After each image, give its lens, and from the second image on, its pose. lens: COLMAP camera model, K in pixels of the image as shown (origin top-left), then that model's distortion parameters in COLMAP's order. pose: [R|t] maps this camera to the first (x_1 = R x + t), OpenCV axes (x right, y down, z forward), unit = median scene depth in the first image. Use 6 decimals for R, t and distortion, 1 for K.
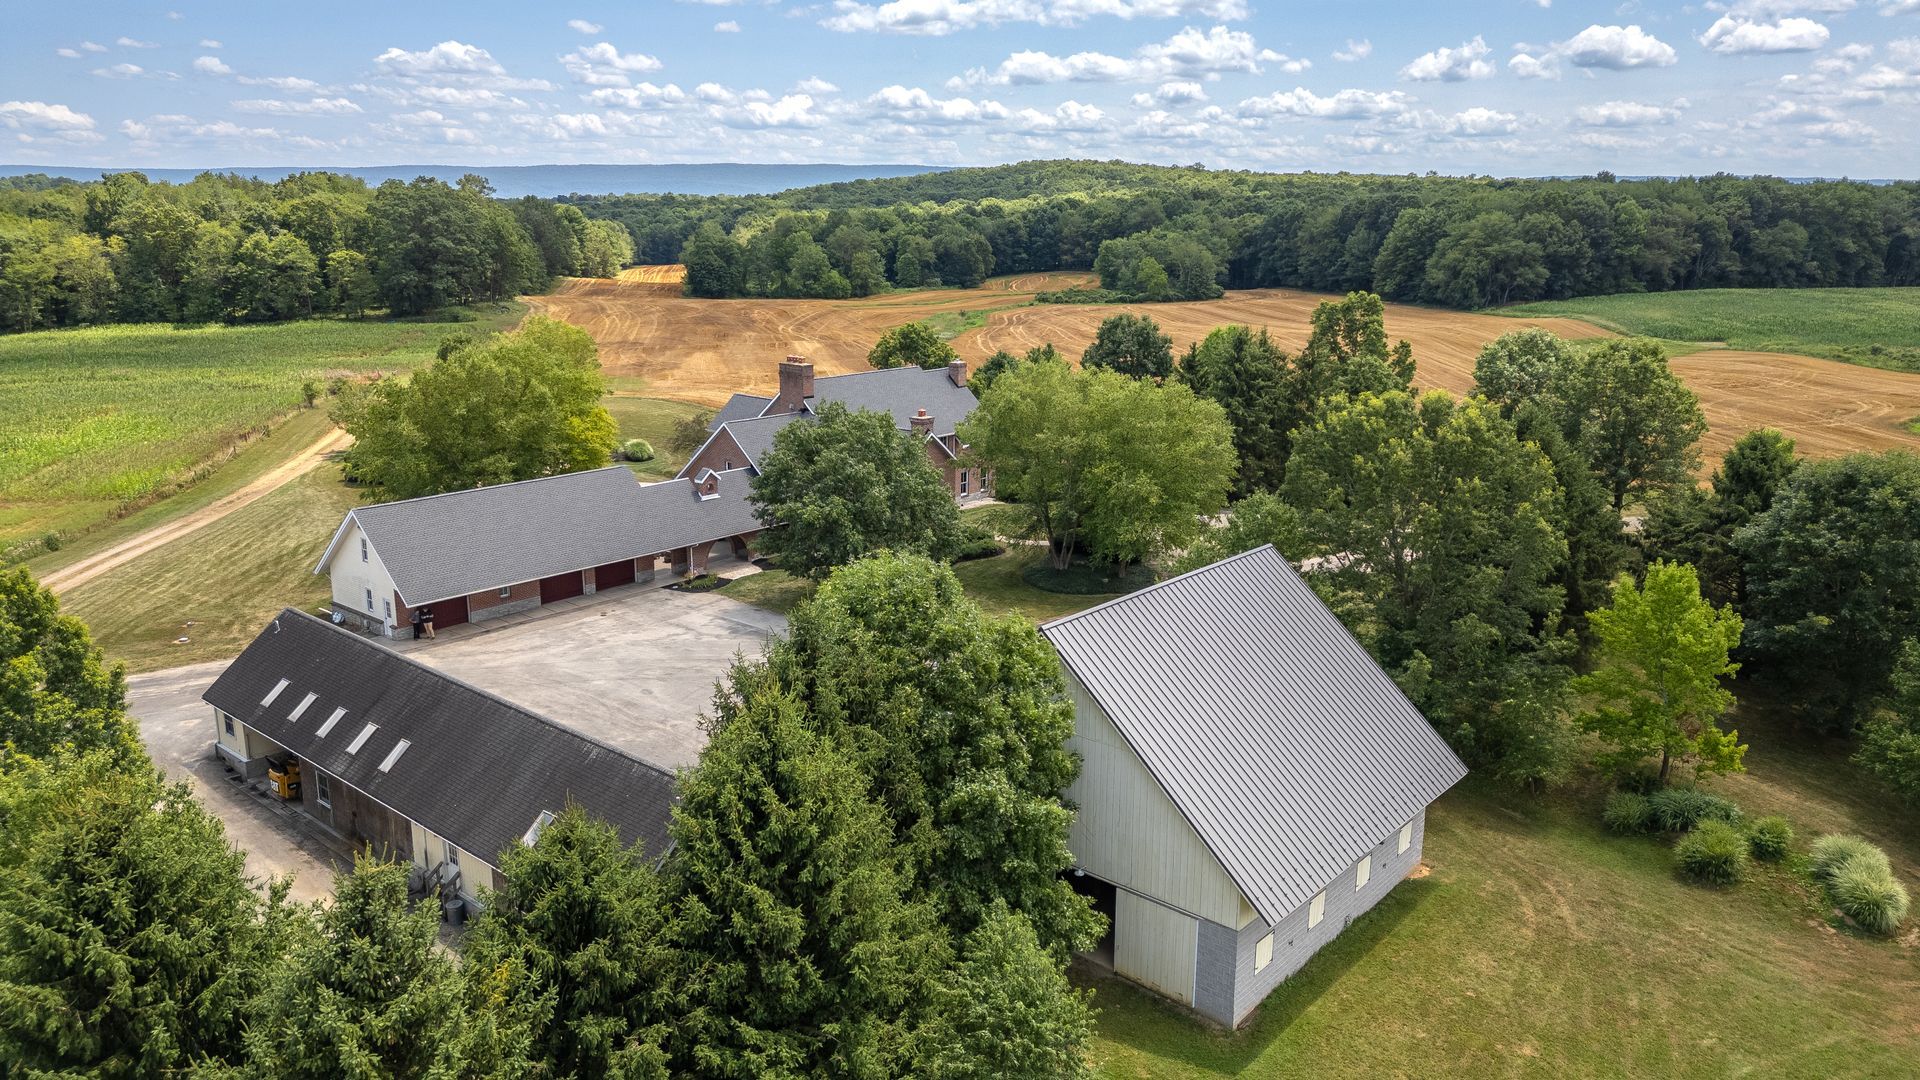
lens RADIAL K [[1345.3, 0, 960.0], [0, 1345.3, 540.0], [0, 0, 1]] dist [0.029431, -0.000940]
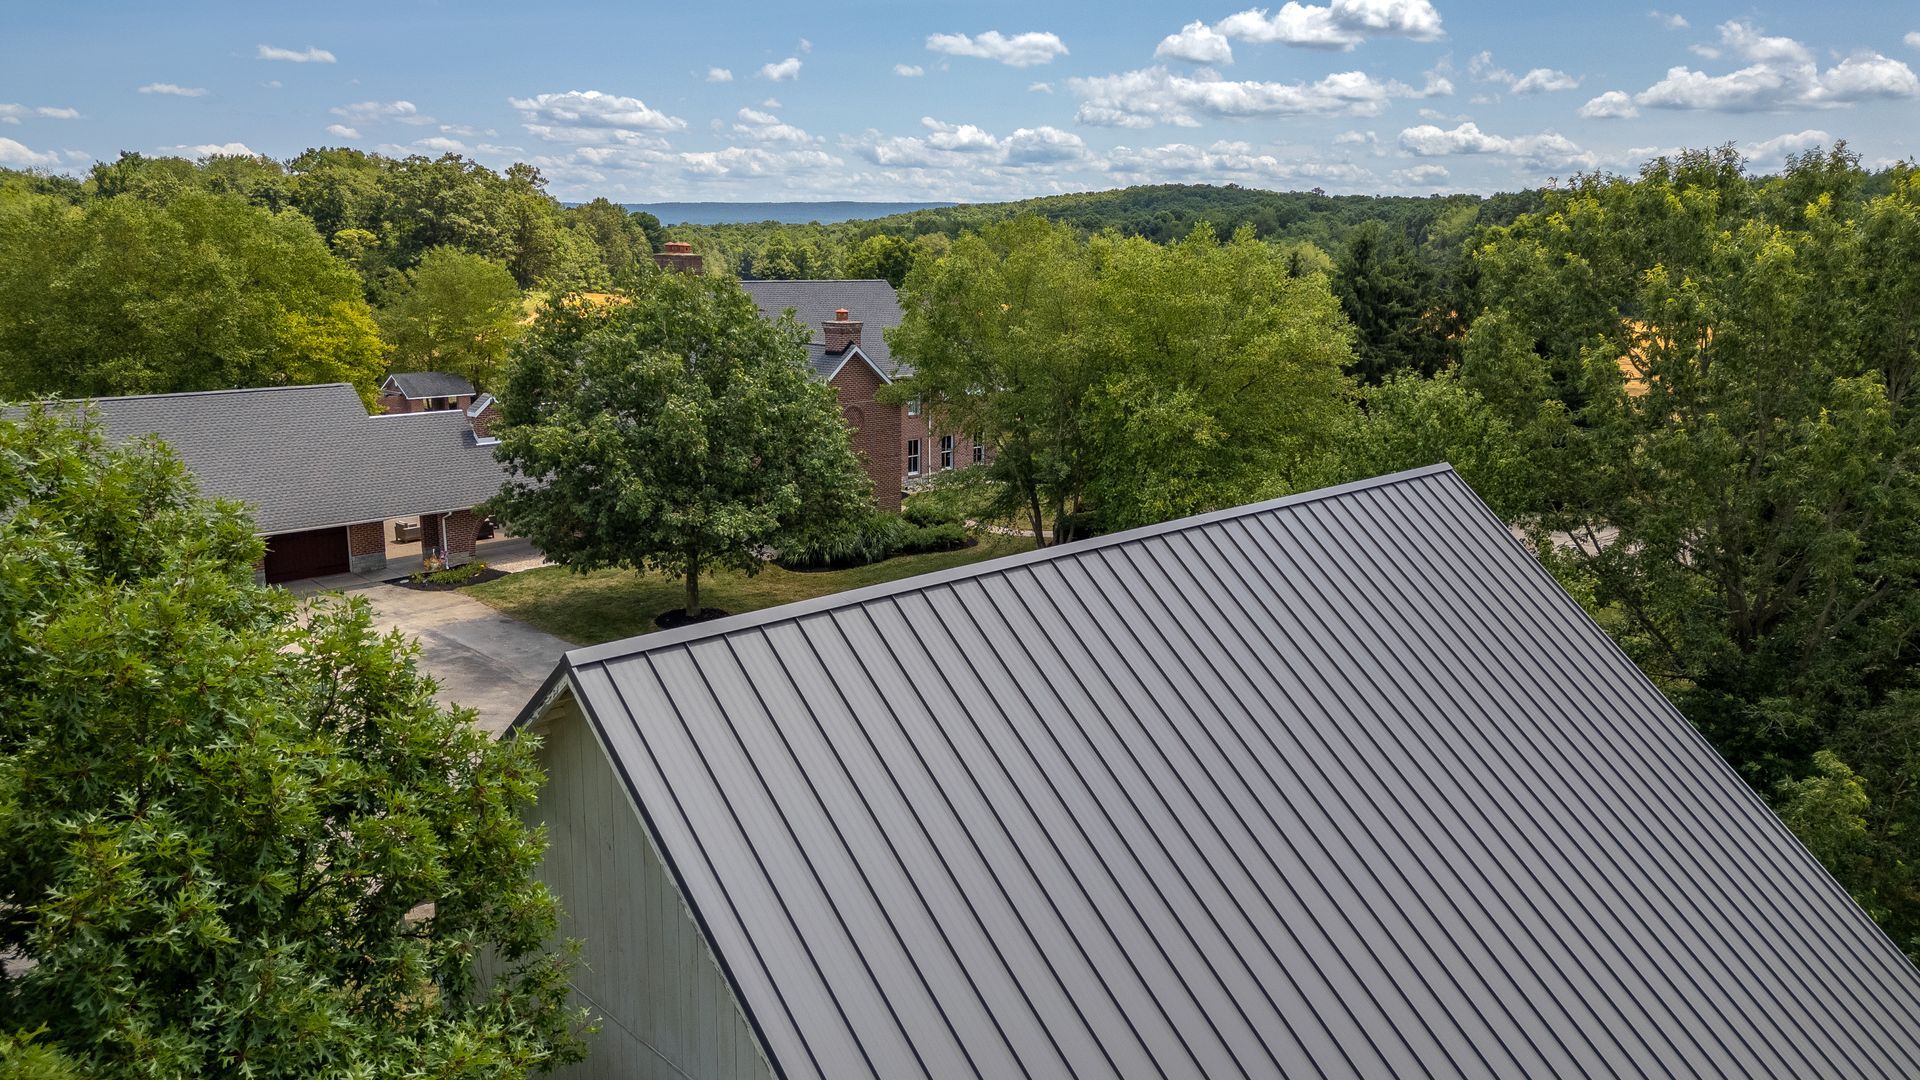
lens RADIAL K [[1345.3, 0, 960.0], [0, 1345.3, 540.0], [0, 0, 1]] dist [0.029431, -0.000940]
pose [[0.996508, 0.023369, -0.080166, 0.027617], [-0.025605, 0.999308, -0.026982, 0.008691], [0.079480, 0.028941, 0.996416, 0.136404]]
